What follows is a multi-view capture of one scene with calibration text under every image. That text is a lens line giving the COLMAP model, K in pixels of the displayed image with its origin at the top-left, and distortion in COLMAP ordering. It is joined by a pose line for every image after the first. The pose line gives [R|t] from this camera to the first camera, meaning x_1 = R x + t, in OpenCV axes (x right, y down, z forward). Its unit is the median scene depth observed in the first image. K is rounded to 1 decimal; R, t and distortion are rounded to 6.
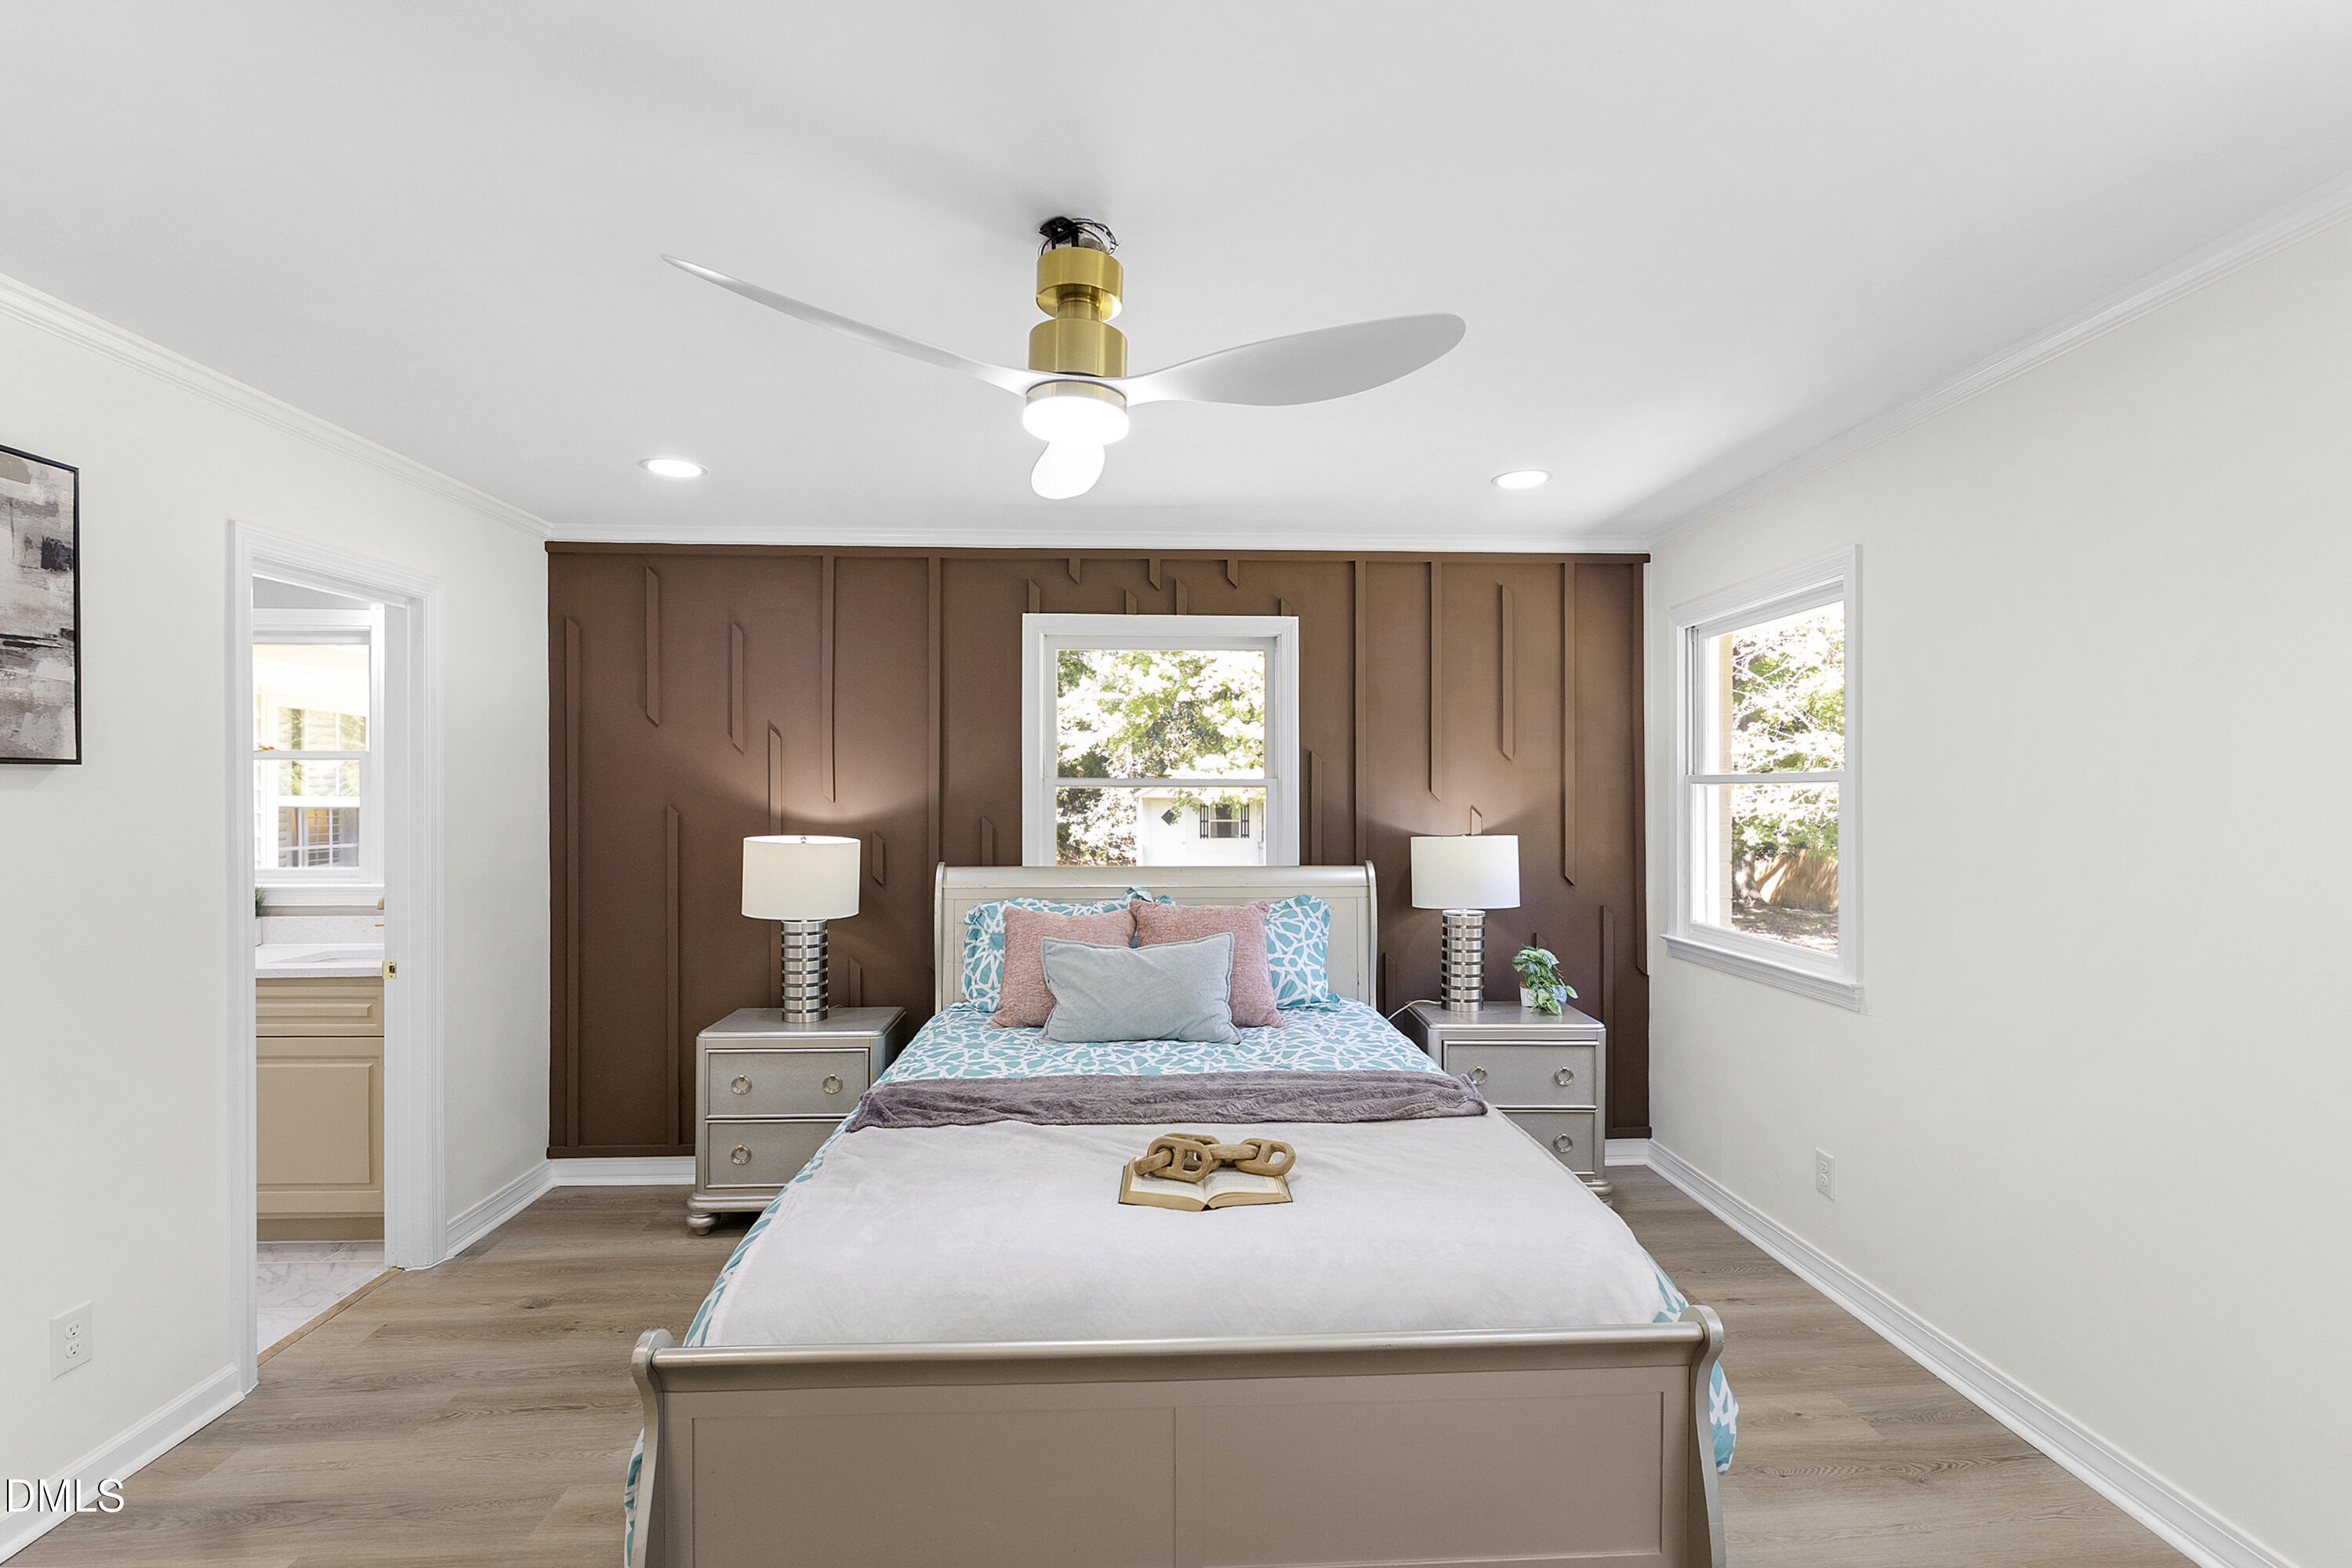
lens RADIAL K [[1047.4, 0, 1178.5], [0, 1047.4, 799.5], [0, 0, 1]] dist [-0.000449, 0.000804]
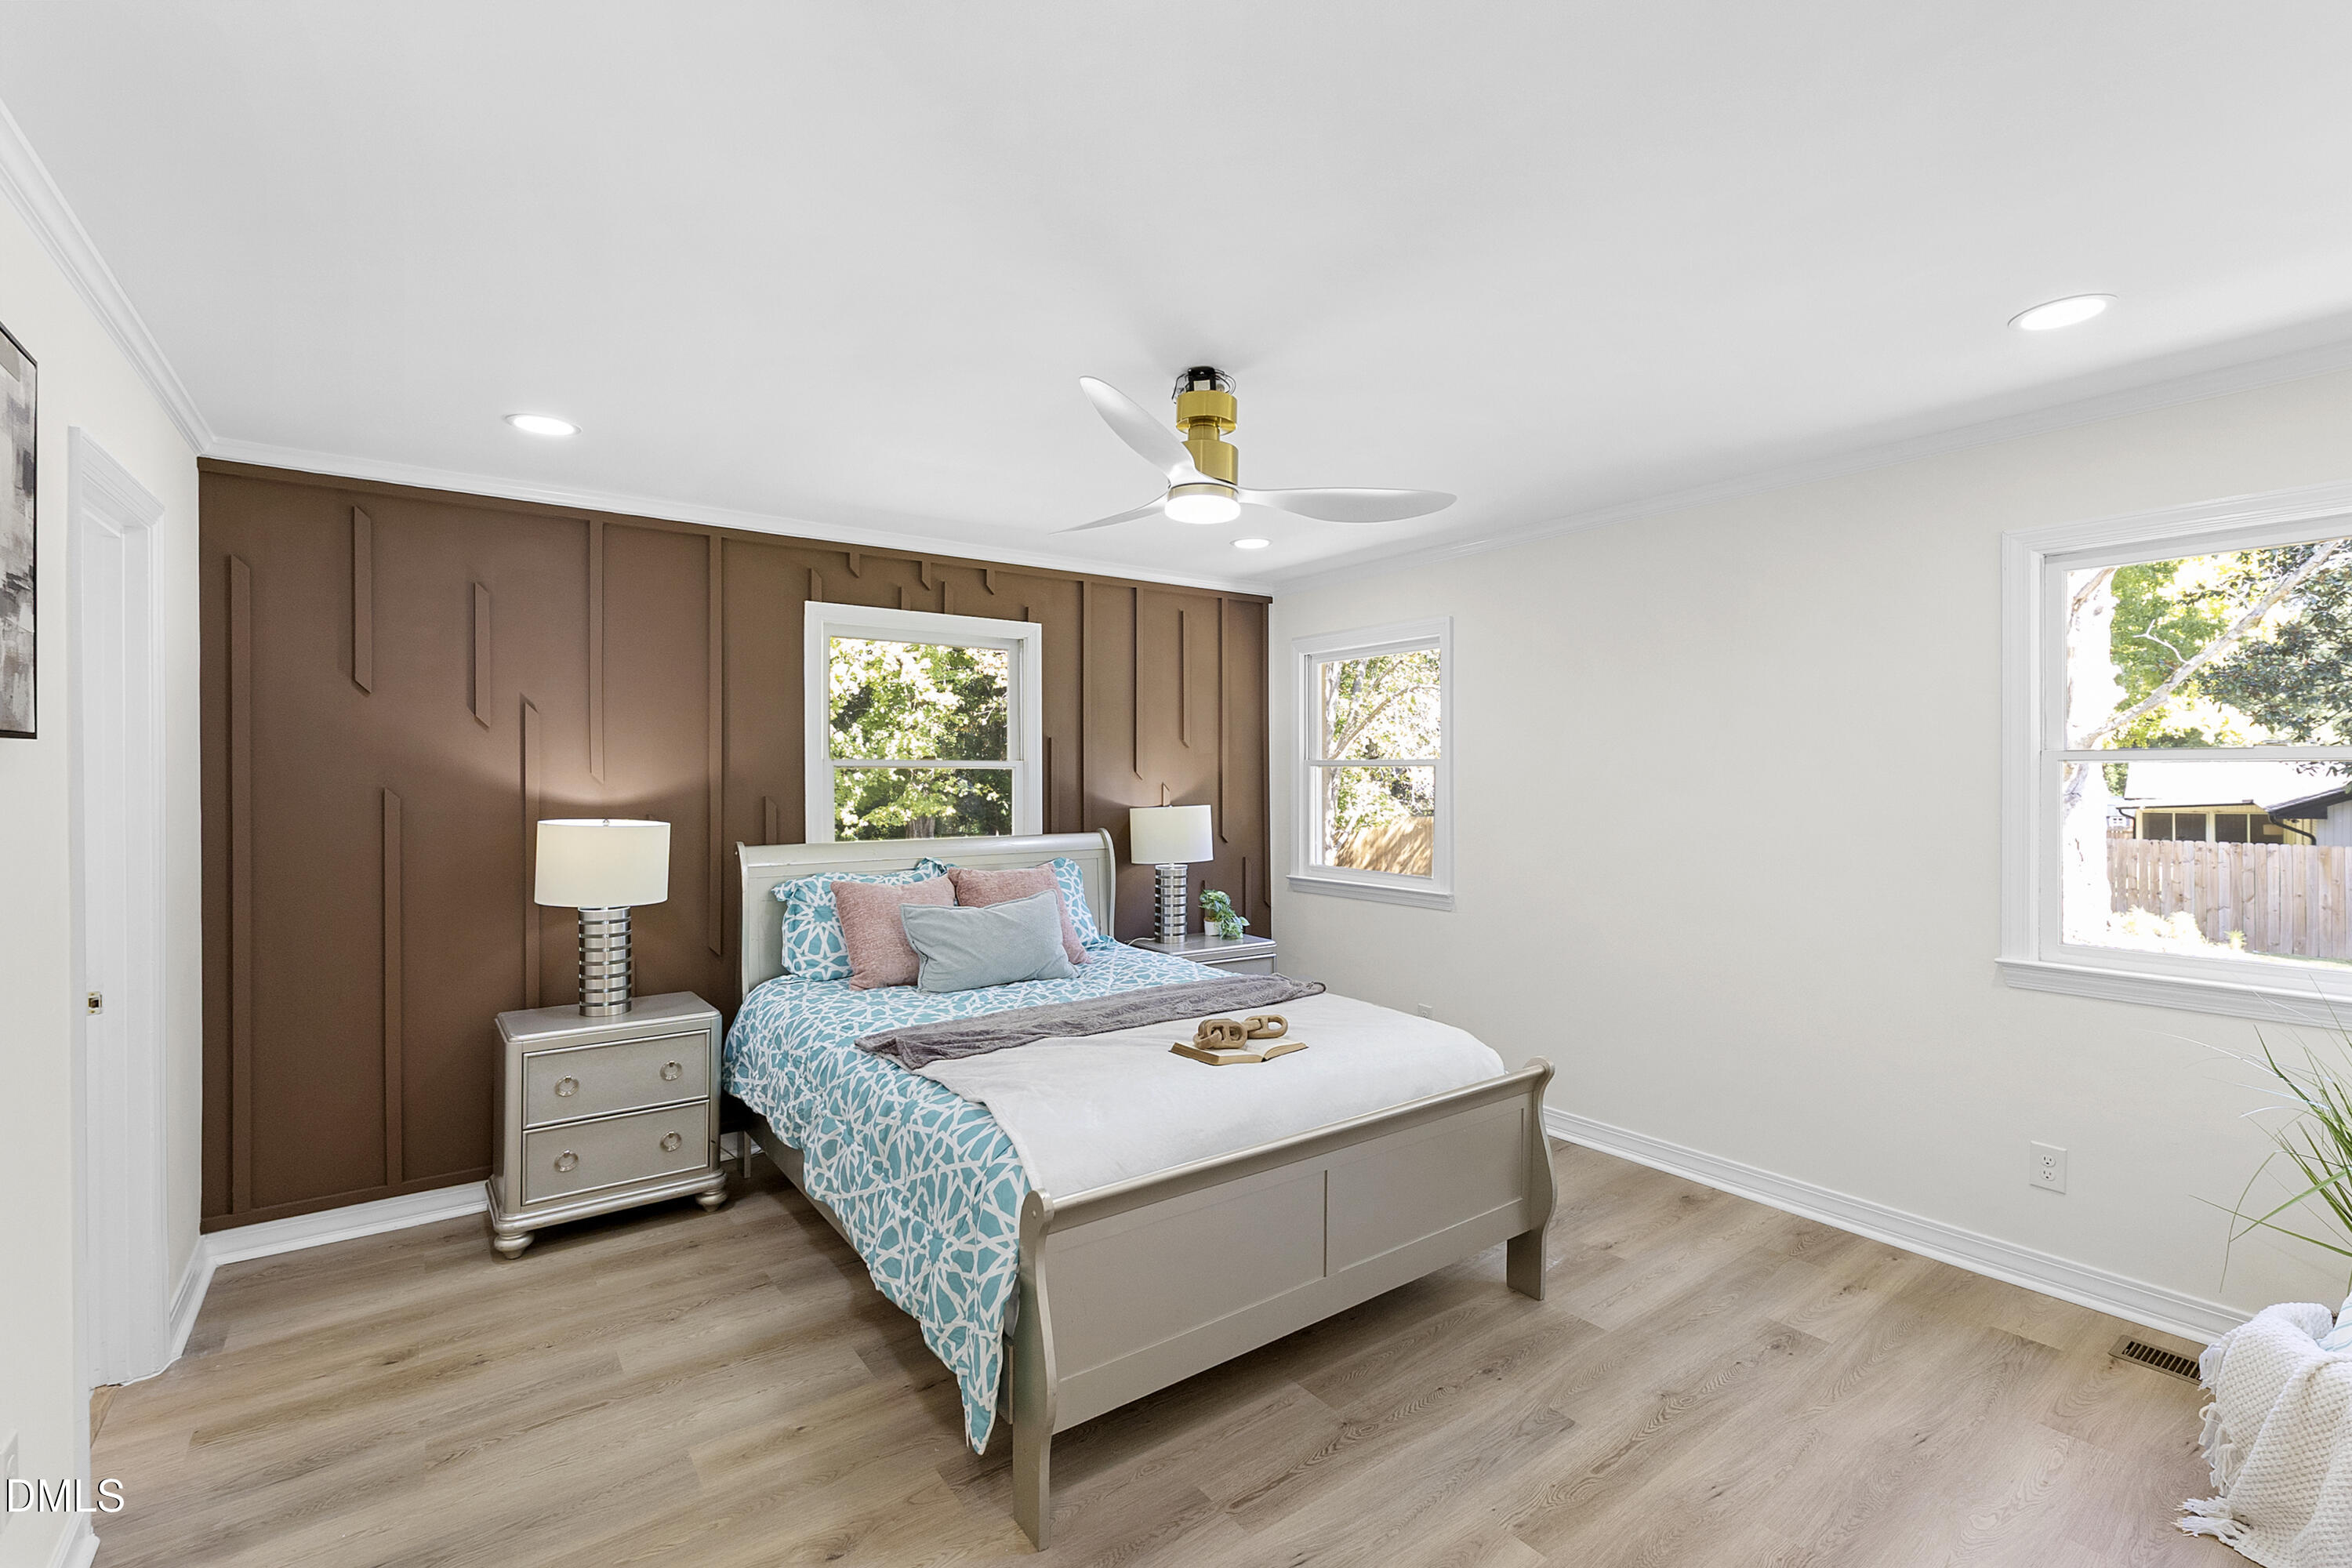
lens RADIAL K [[1047.4, 0, 1174.8], [0, 1047.4, 769.5], [0, 0, 1]] dist [-0.000449, 0.000804]
pose [[0.835527, 0.000843, 0.549449, -0.432845], [0.003525, 0.999970, -0.006893, -0.001436], [-0.549438, 0.007696, 0.835499, -0.073487]]
